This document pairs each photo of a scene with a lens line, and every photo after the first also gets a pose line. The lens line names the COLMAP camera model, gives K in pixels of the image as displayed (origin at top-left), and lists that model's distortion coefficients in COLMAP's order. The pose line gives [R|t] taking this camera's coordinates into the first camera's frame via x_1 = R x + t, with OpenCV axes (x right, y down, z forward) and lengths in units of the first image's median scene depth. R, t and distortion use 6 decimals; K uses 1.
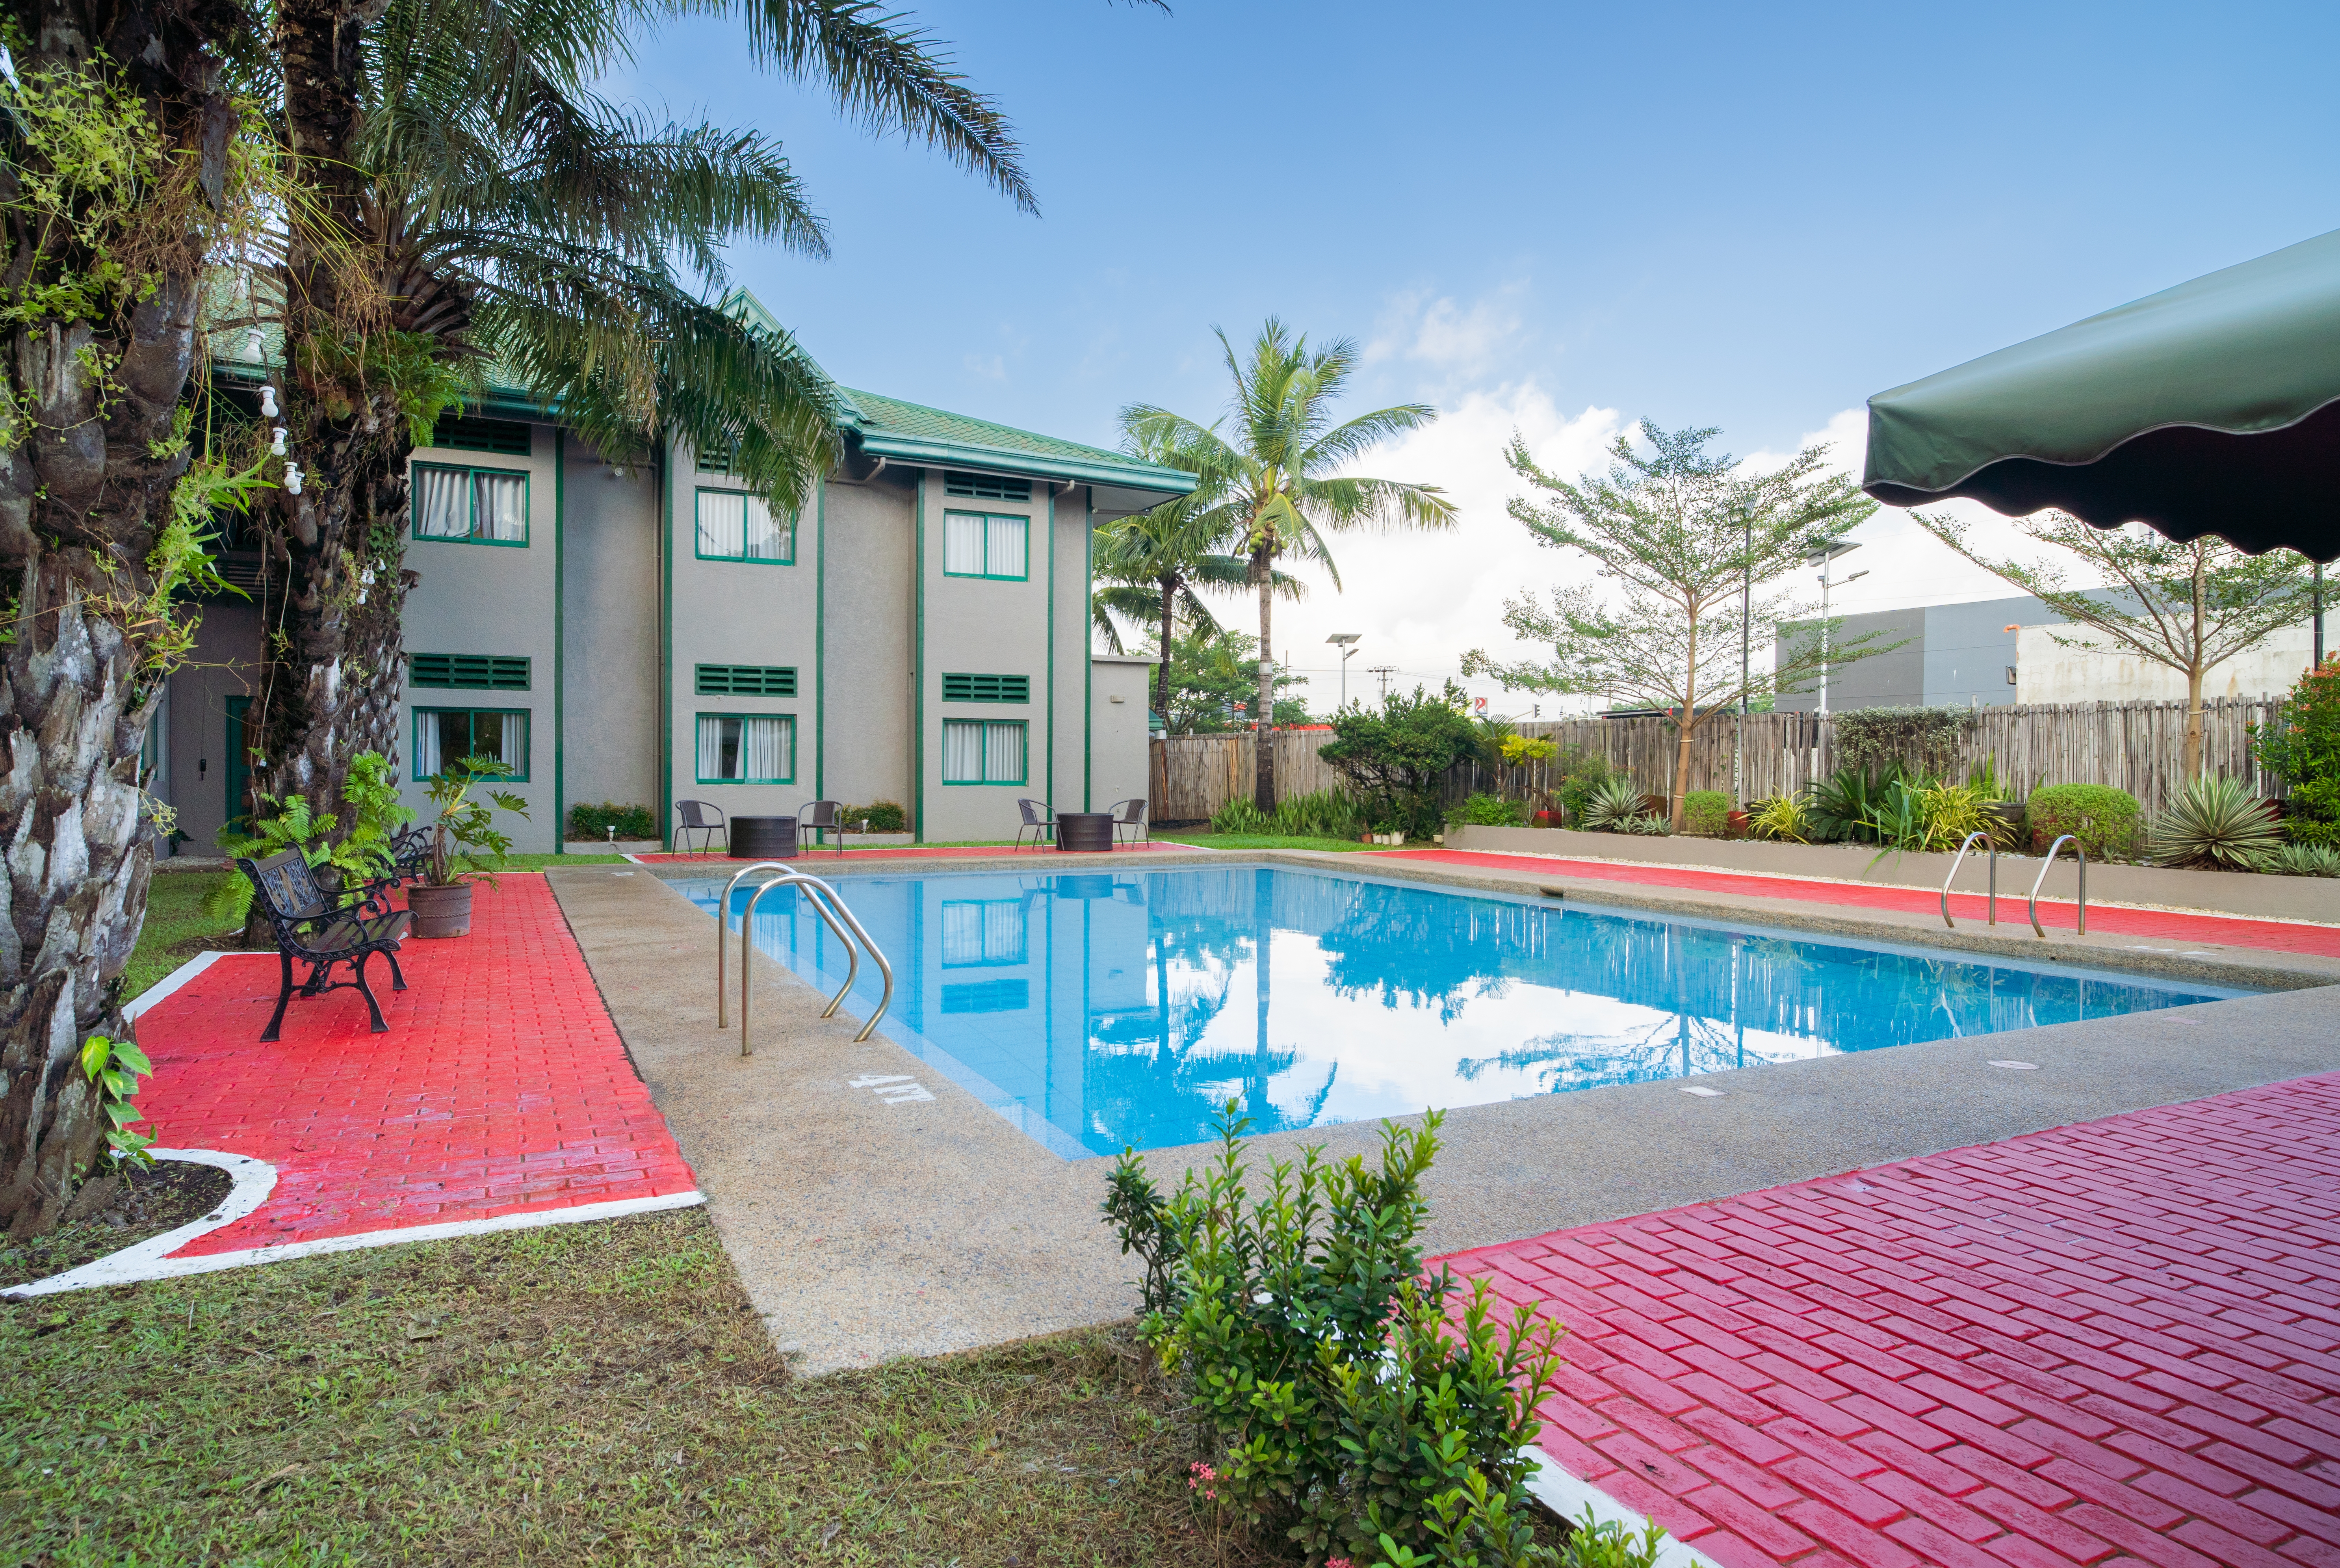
lens RADIAL K [[1346.4, 0, 1167.0], [0, 1346.4, 828.9], [0, 0, 1]] dist [-0.008064, -0.001470]
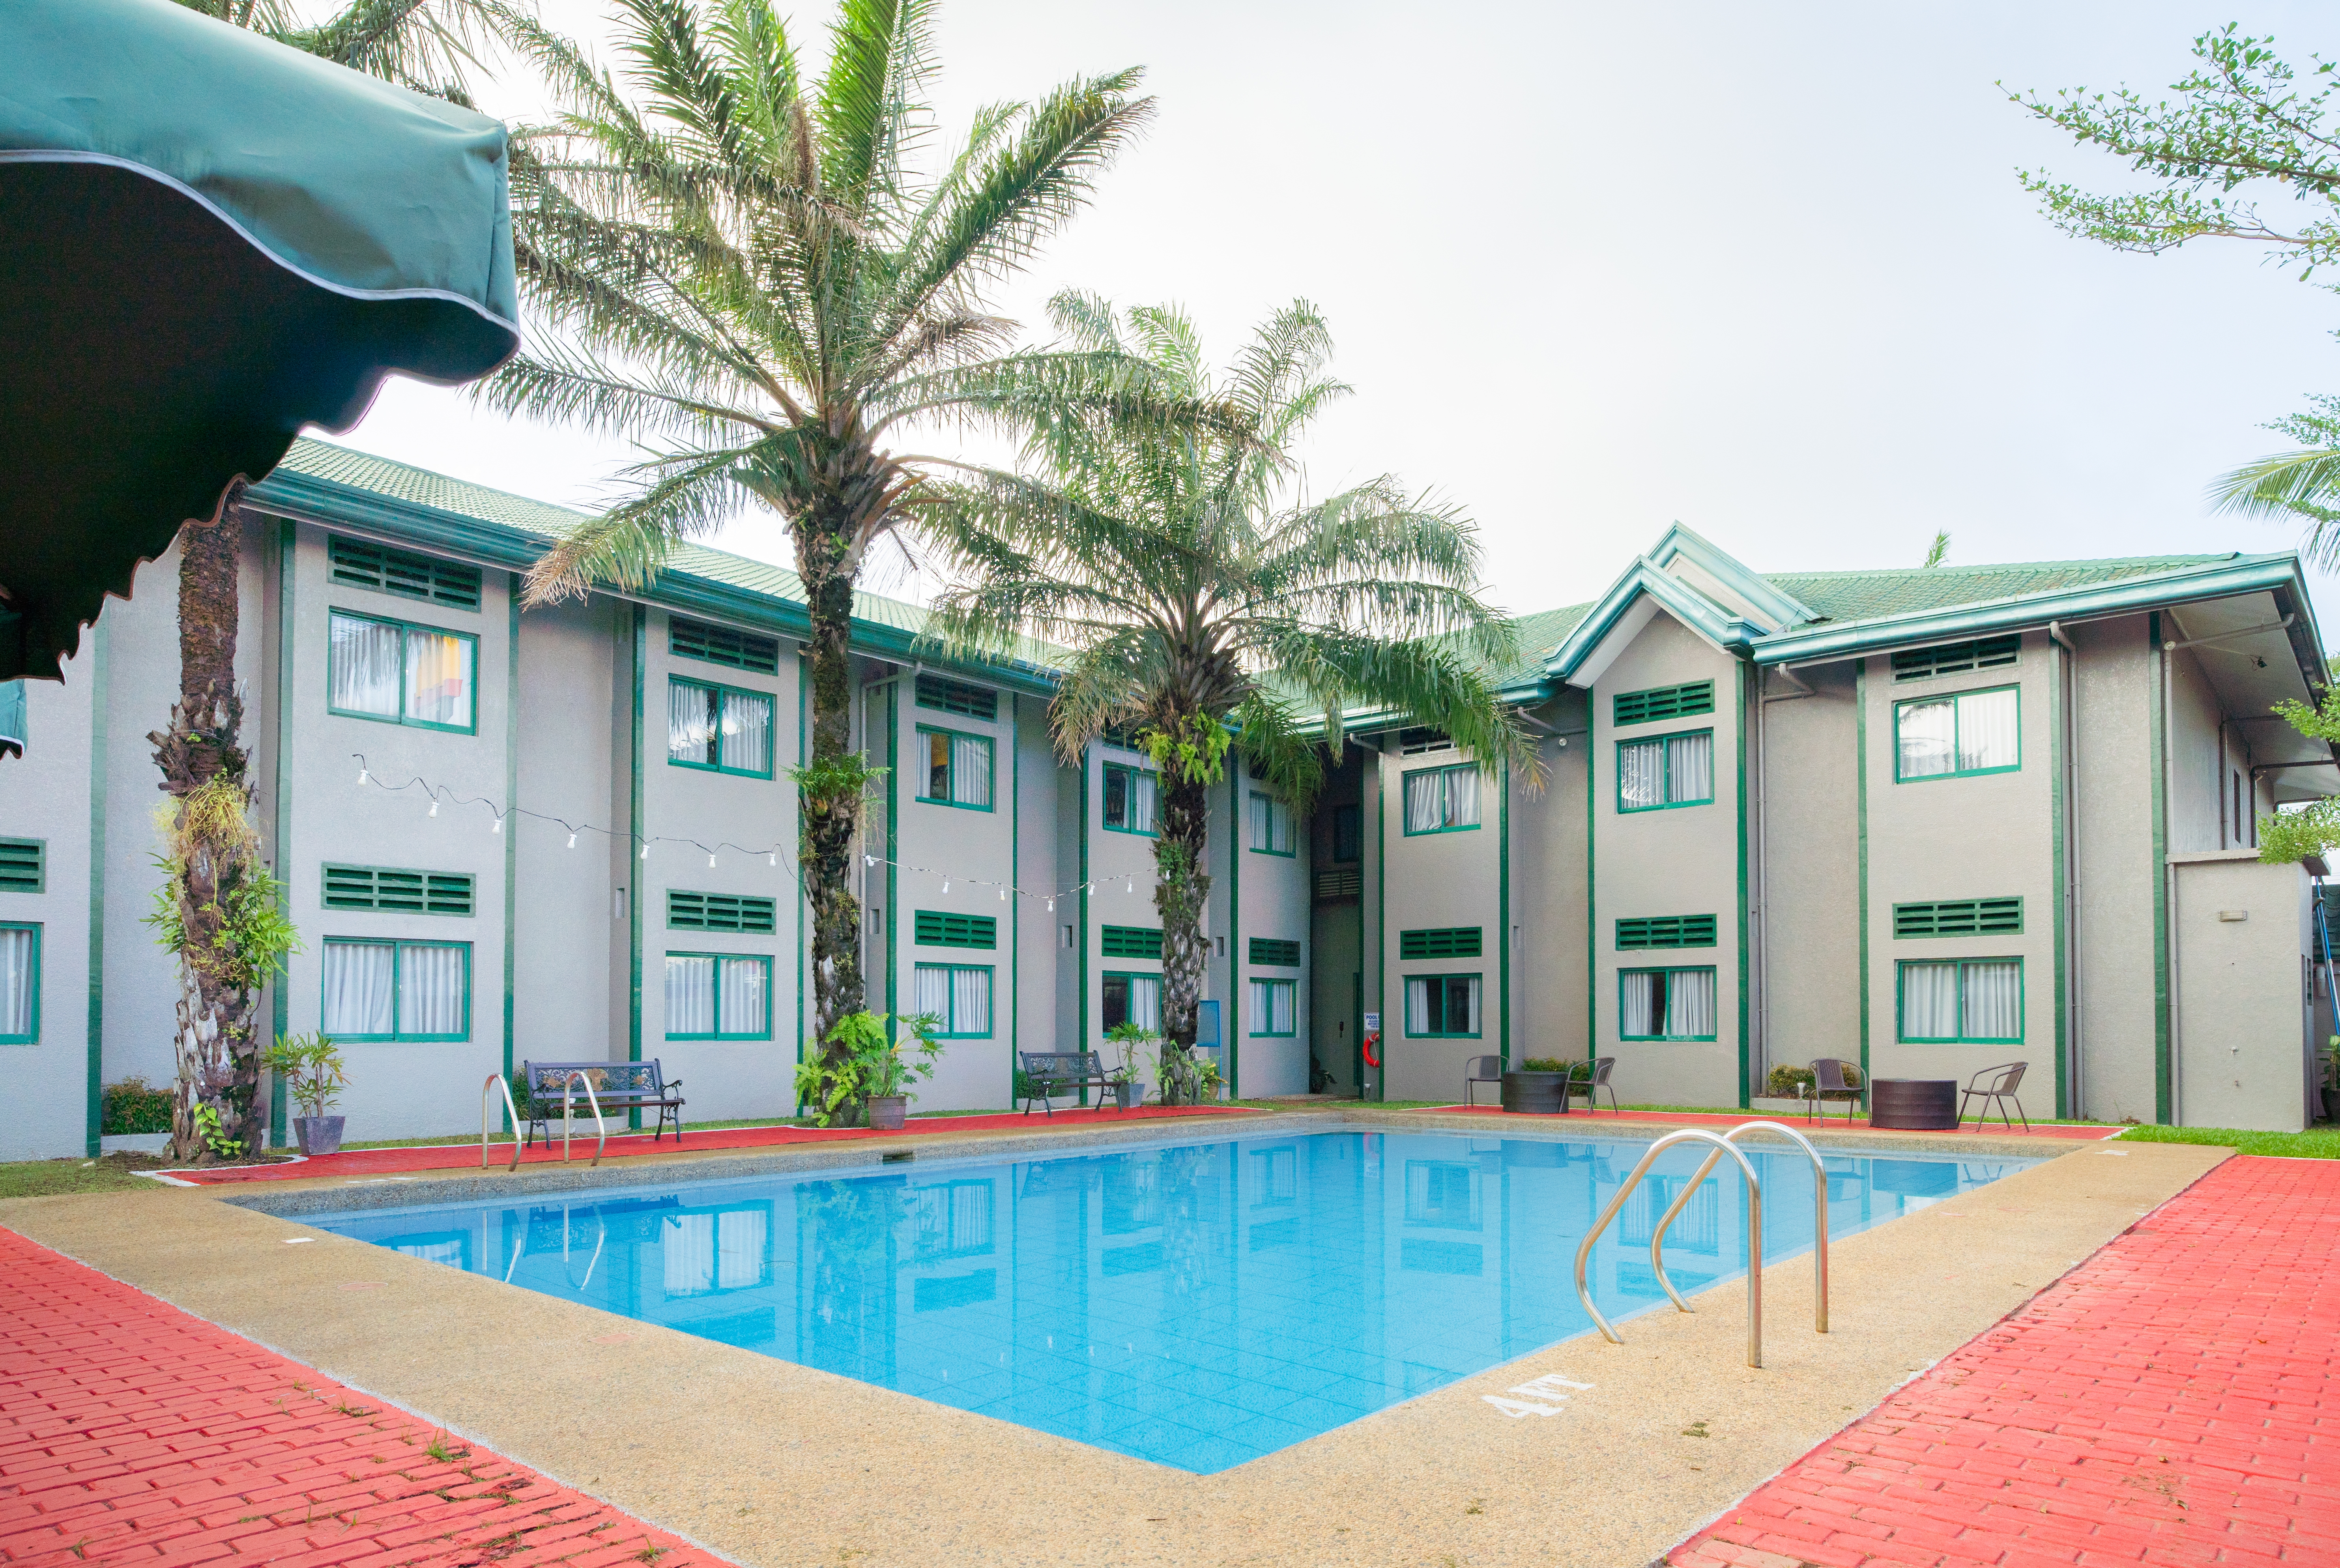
lens RADIAL K [[1421.9, 0, 1172.2], [0, 1421.9, 1001.9], [0, 0, 1]] dist [-0.000859, 0.001755]
pose [[0.367078, -0.024520, -0.929867, 0.485900], [-0.038938, 0.998371, -0.041698, -0.005875], [0.929375, 0.051513, 0.365526, 0.309512]]
